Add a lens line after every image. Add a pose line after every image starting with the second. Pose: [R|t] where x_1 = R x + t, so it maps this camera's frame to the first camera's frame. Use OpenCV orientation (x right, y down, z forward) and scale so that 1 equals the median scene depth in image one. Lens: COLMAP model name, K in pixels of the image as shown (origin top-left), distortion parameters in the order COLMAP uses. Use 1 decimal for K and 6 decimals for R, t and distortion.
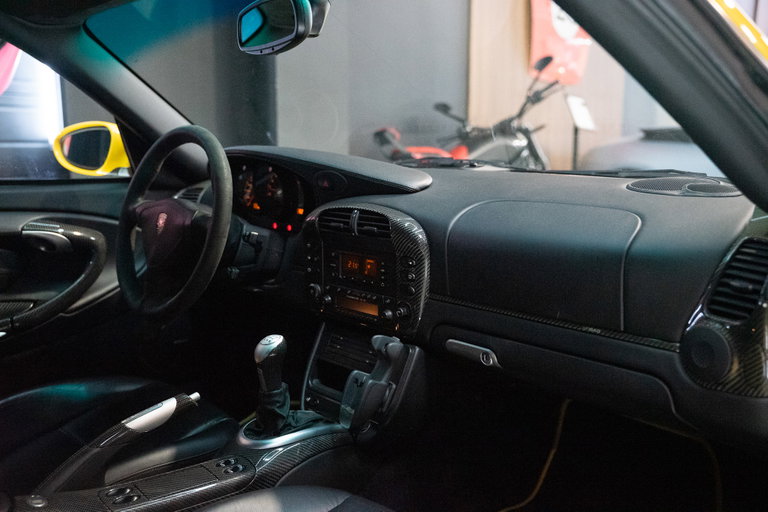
lens RADIAL K [[766.3, 0, 384.0], [0, 766.3, 256.0], [0, 0, 1]] dist [0.017948, 0.013107]
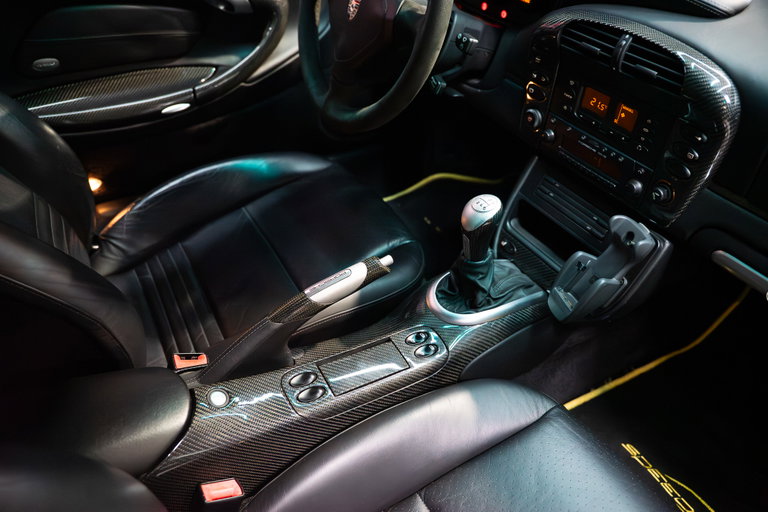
lens RADIAL K [[564.7, 0, 370.1], [0, 564.7, 254.8], [0, 0, 1]] dist [-0.105759, 0.081361]
pose [[0.973964, 0.173707, -0.145671, -0.155482], [-0.078405, 0.861013, 0.502503, -0.118023], [0.212712, -0.477998, 0.852215, 0.415873]]
